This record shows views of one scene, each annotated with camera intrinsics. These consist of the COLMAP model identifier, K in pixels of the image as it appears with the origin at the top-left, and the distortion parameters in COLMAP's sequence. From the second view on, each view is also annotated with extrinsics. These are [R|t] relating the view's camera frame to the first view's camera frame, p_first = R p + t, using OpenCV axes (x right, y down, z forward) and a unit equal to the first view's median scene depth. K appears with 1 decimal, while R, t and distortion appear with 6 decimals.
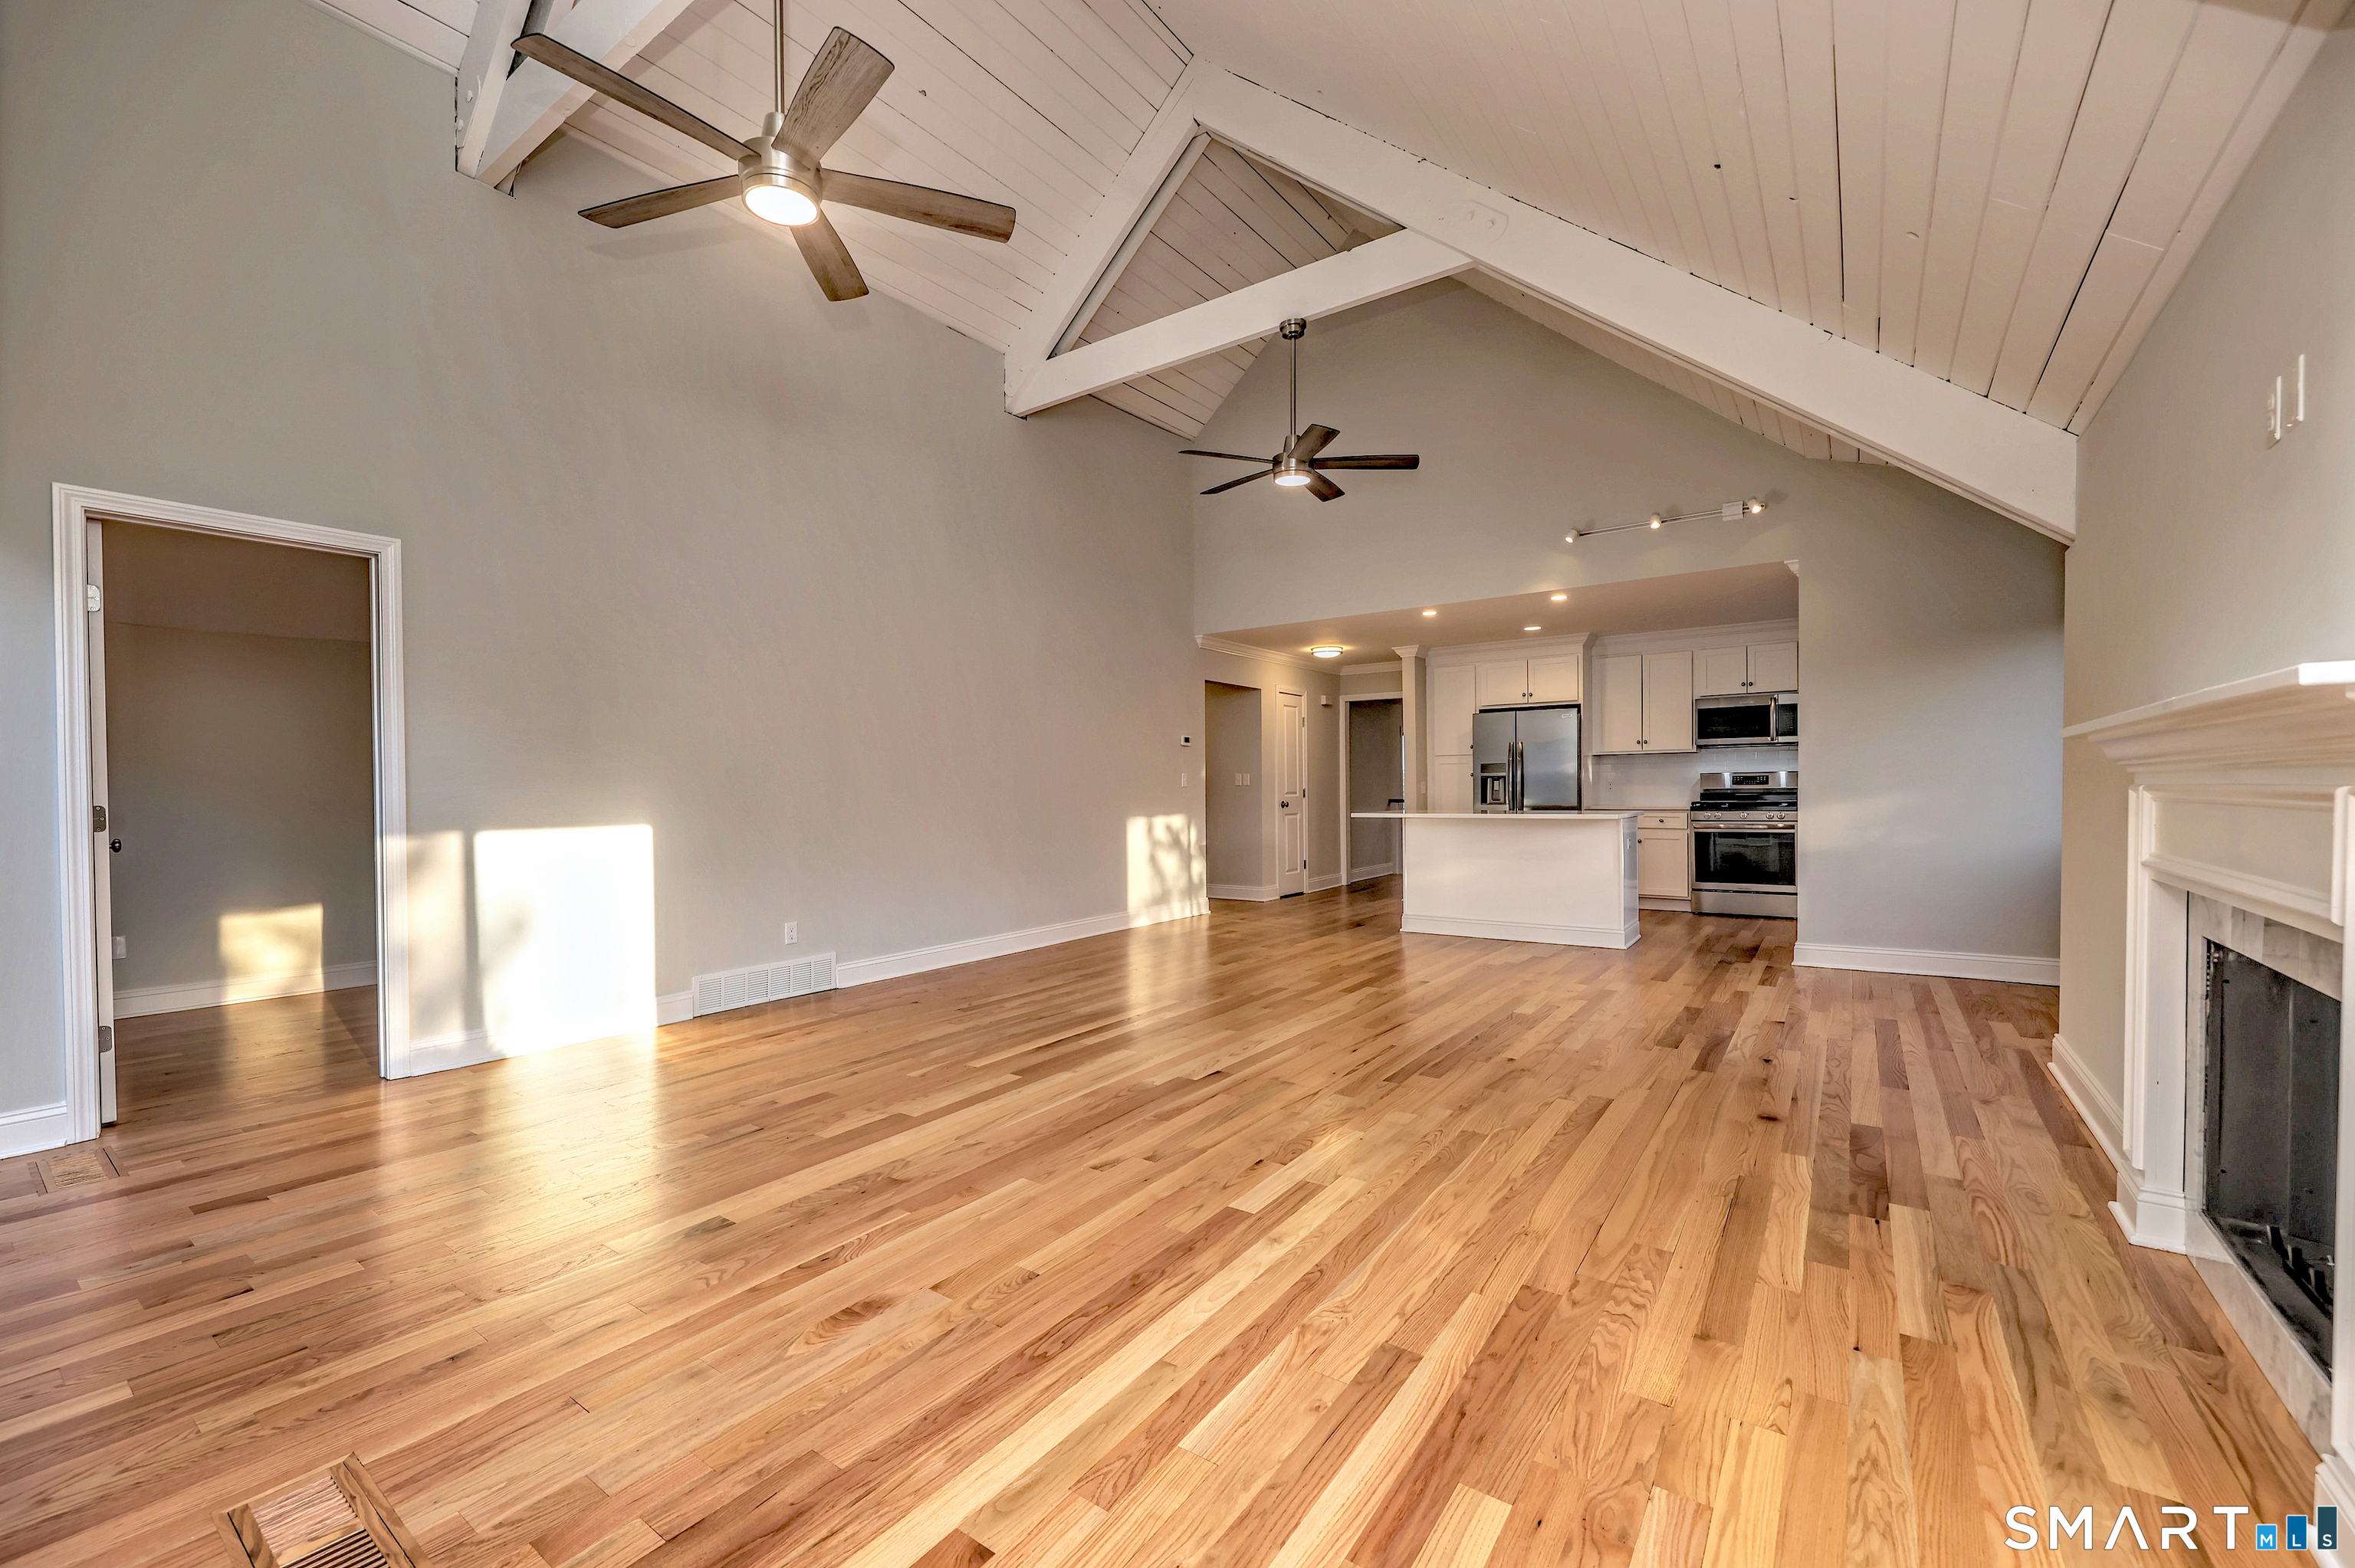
lens RADIAL K [[966.2, 0, 1166.2], [0, 966.2, 796.4], [0, 0, 1]] dist [0.006559, -0.002771]
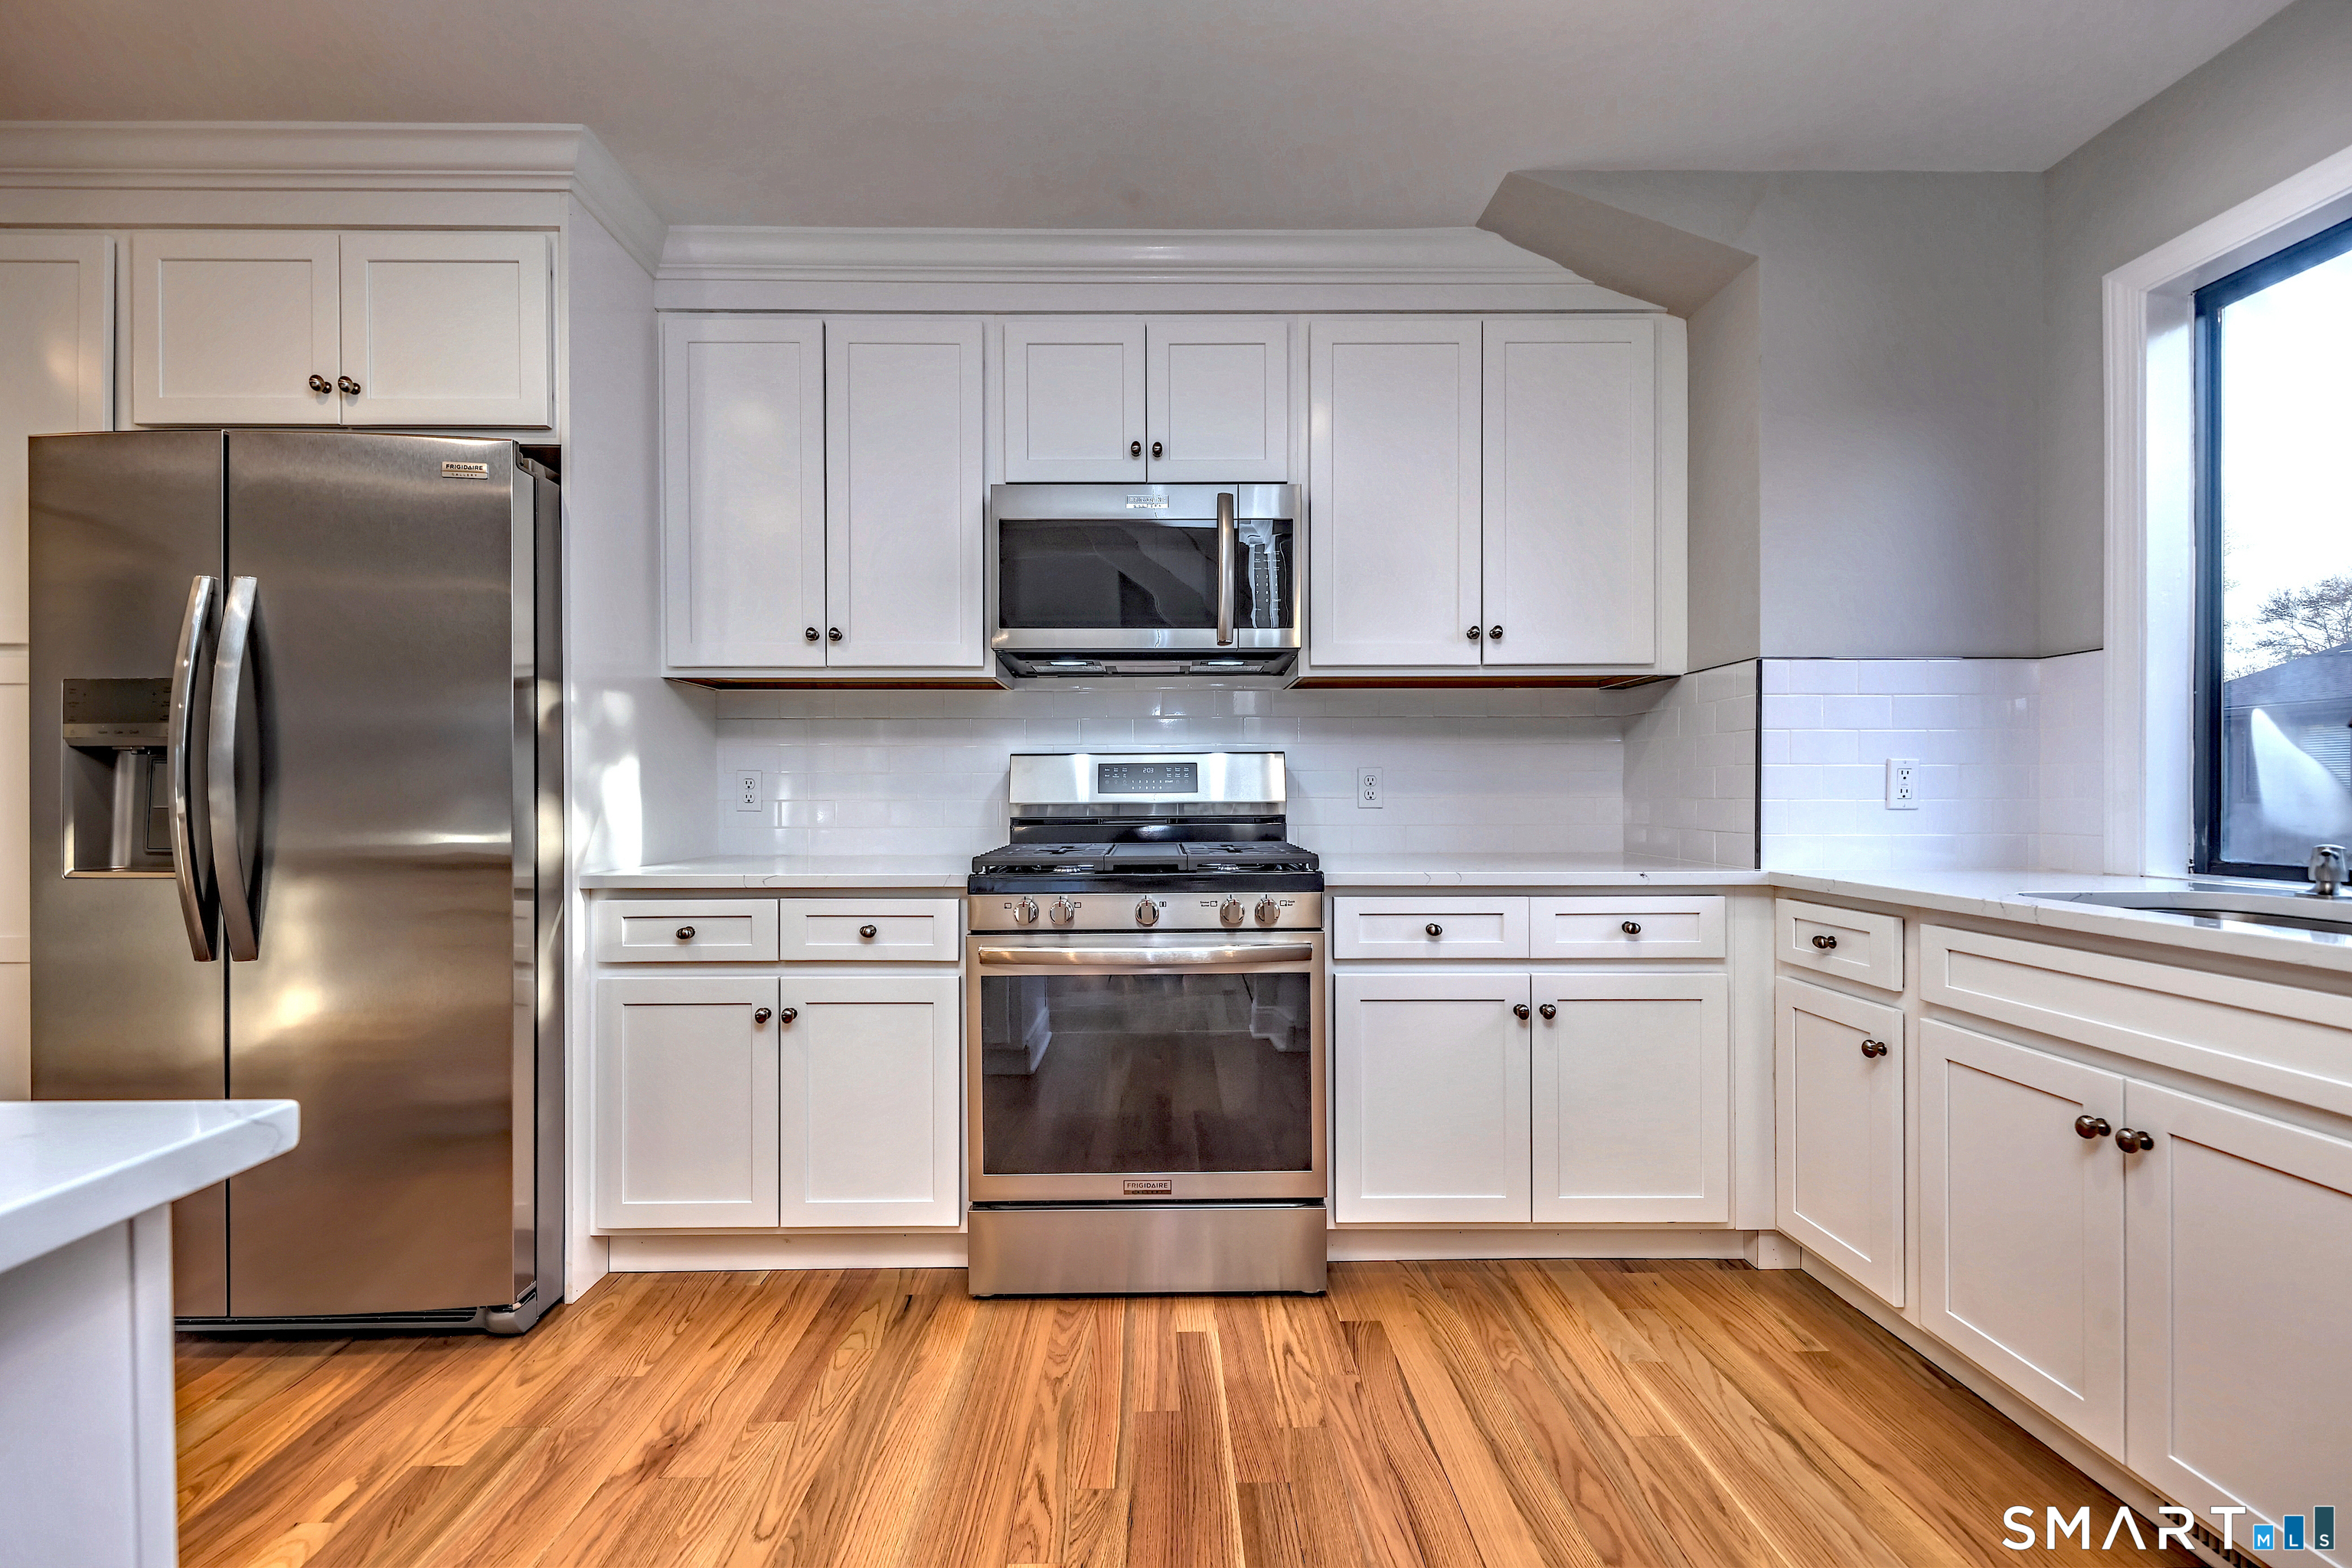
lens RADIAL K [[965.1, 0, 1174.0], [0, 965.1, 787.0], [0, 0, 1]] dist [0.006559, -0.002771]
pose [[0.803824, 0.005012, 0.594846, 0.427789], [-0.001900, 0.999981, -0.005858, -0.011500], [-0.594864, 0.003579, 0.803819, 0.751992]]
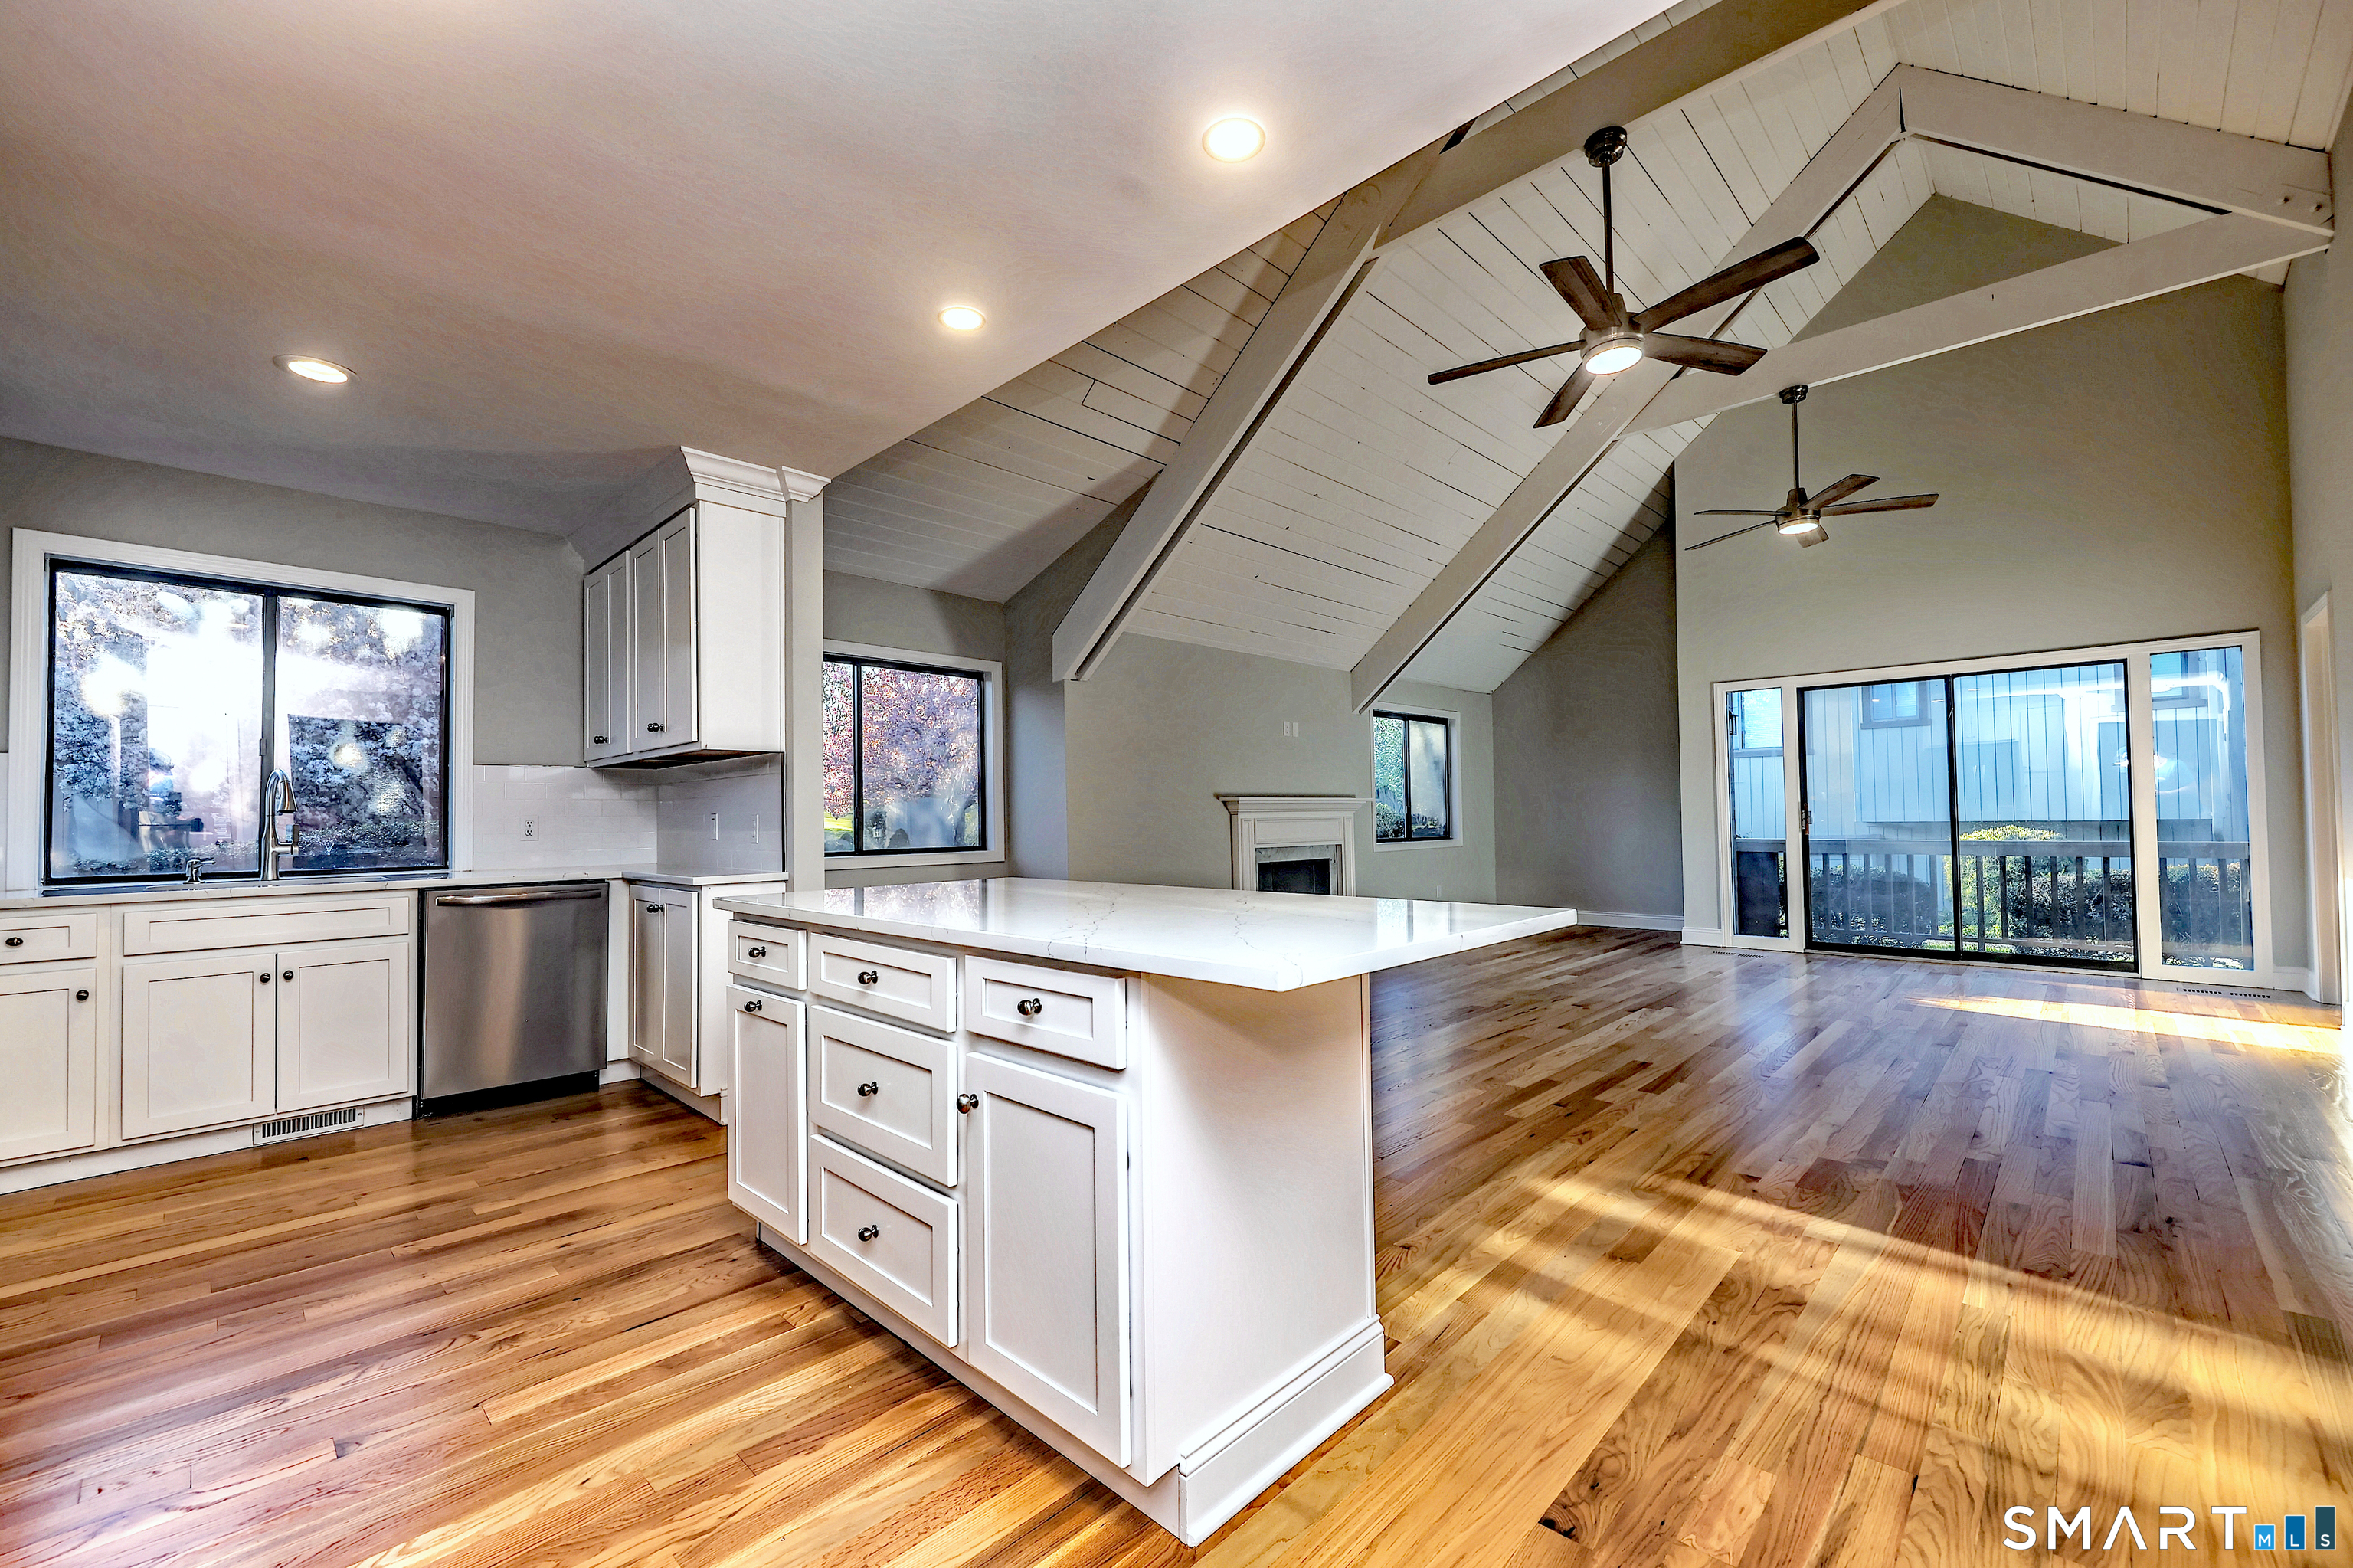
lens RADIAL K [[965.5, 0, 1176.8], [0, 965.5, 793.1], [0, 0, 1]] dist [0.006559, -0.002771]
pose [[-0.987309, 0.019842, 0.157564, 0.253353], [0.016111, 0.999560, -0.024920, -0.013268], [-0.157989, -0.022066, -0.987194, 1.074098]]
